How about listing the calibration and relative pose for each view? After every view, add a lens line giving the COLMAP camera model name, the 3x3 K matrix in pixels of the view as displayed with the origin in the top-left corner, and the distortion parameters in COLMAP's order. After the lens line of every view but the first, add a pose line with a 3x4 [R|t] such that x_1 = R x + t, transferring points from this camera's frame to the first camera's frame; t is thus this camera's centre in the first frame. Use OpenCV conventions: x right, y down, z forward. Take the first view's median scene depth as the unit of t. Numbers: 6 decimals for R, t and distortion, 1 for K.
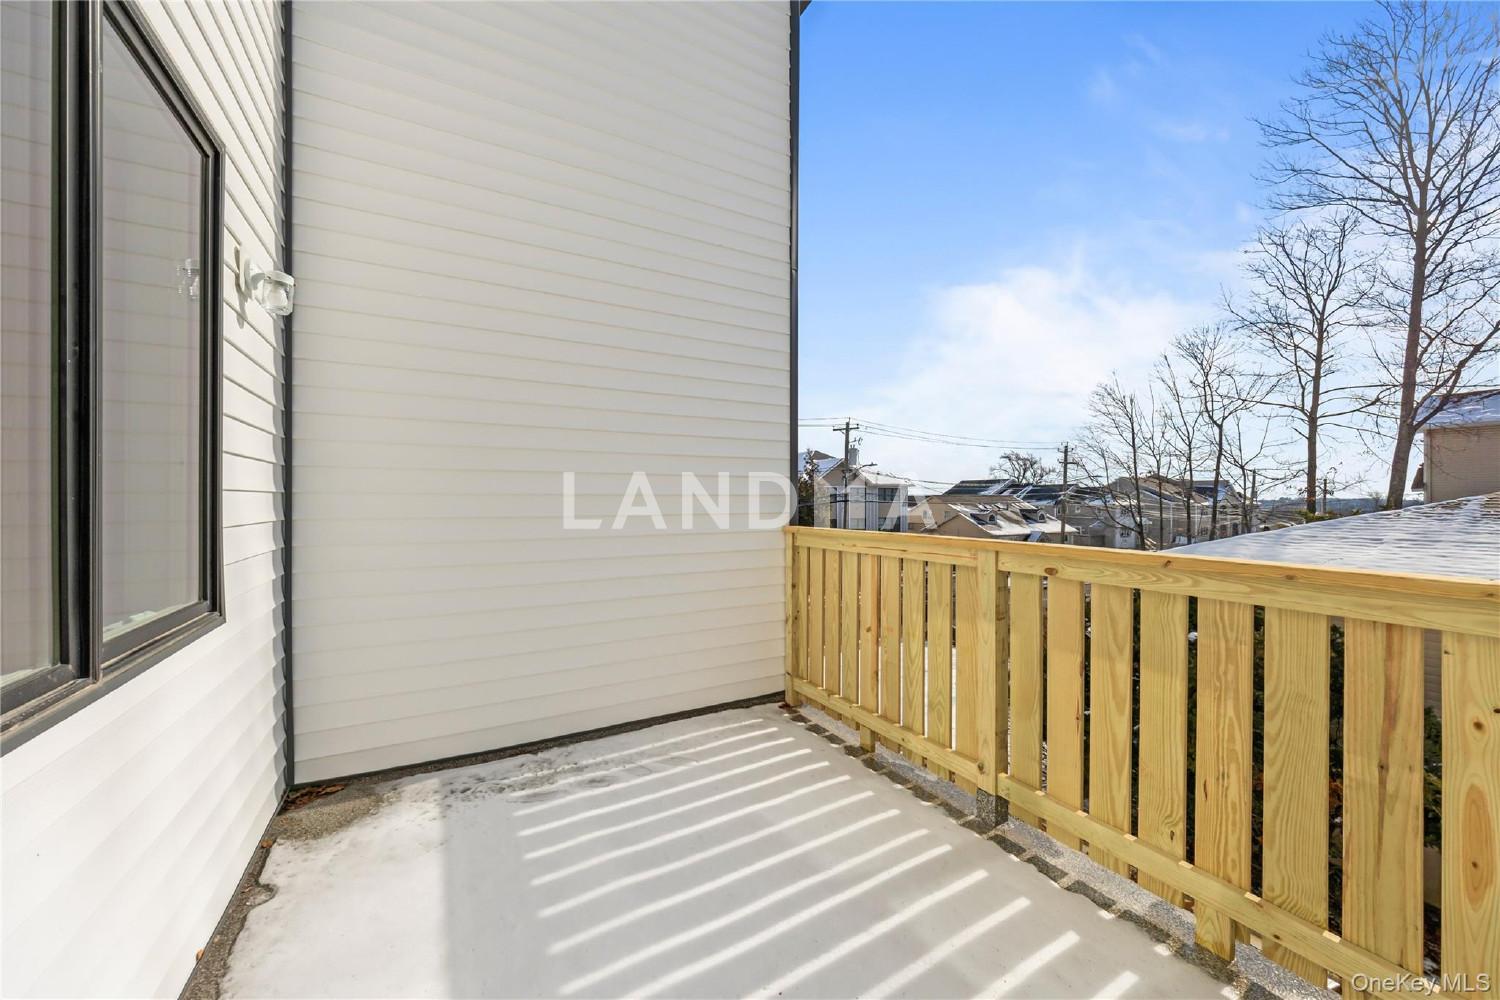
lens RADIAL K [[542.7, 0, 749.2], [0, 542.7, 501.1], [0, 0, 1]] dist [-0.012163, 0.000165]
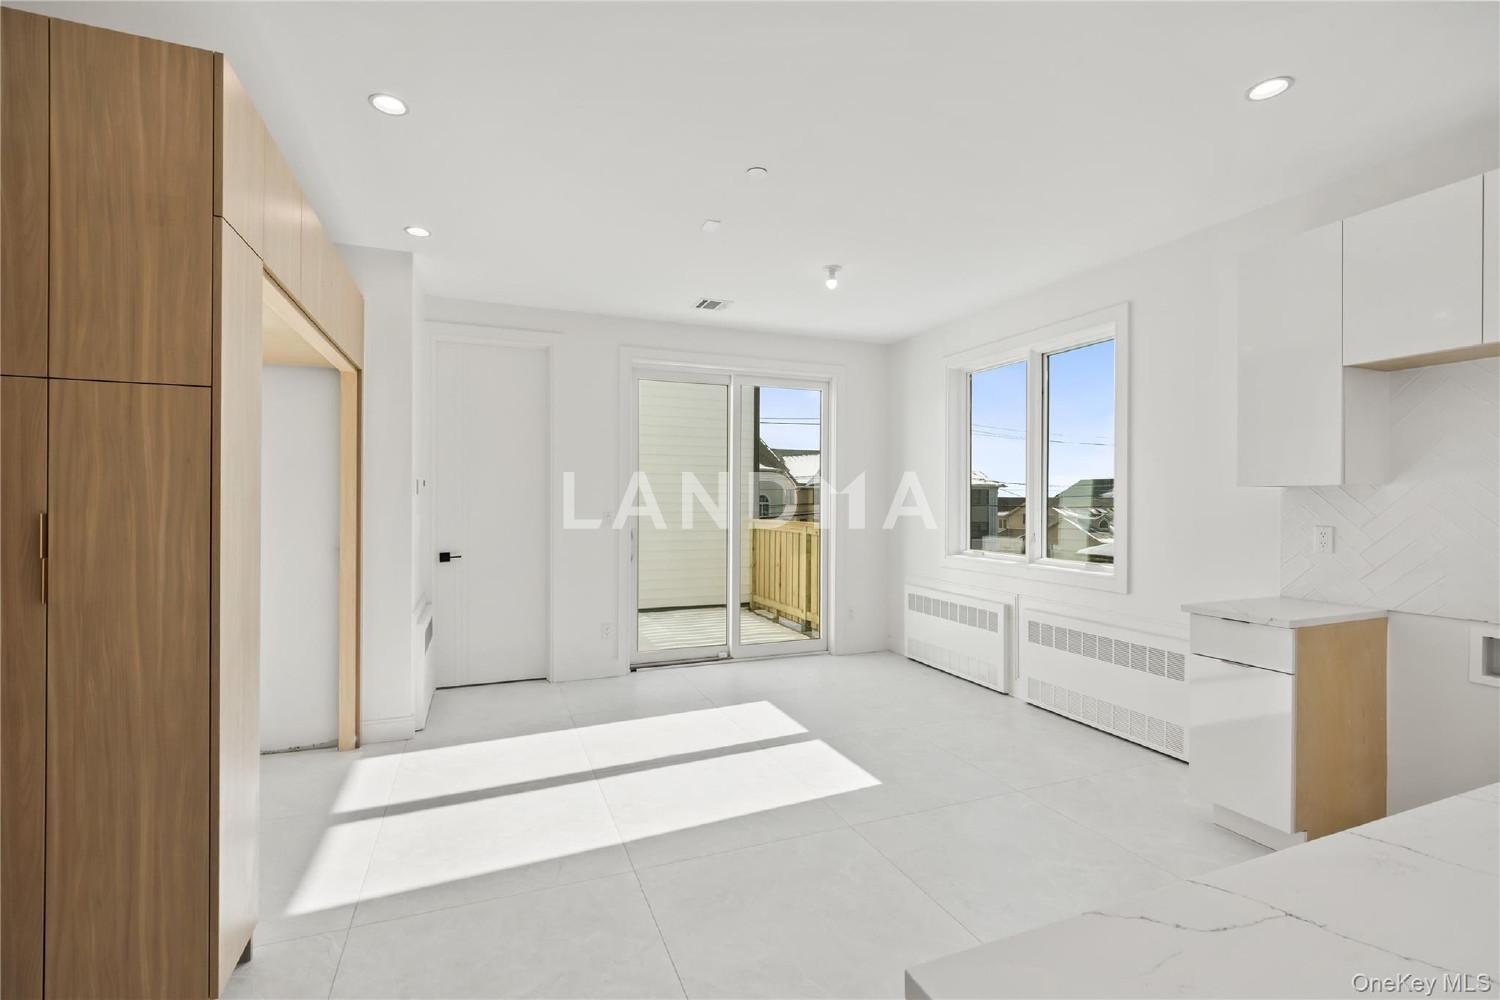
lens RADIAL K [[667.4, 0, 751.2], [0, 667.4, 498.5], [0, 0, 1]] dist [0.000489, 0.000342]
pose [[0.990257, 0.001366, -0.139247, 0.418871], [-0.002183, 0.999981, -0.005718, -0.016888], [0.139236, 0.005966, 0.990241, -1.458193]]
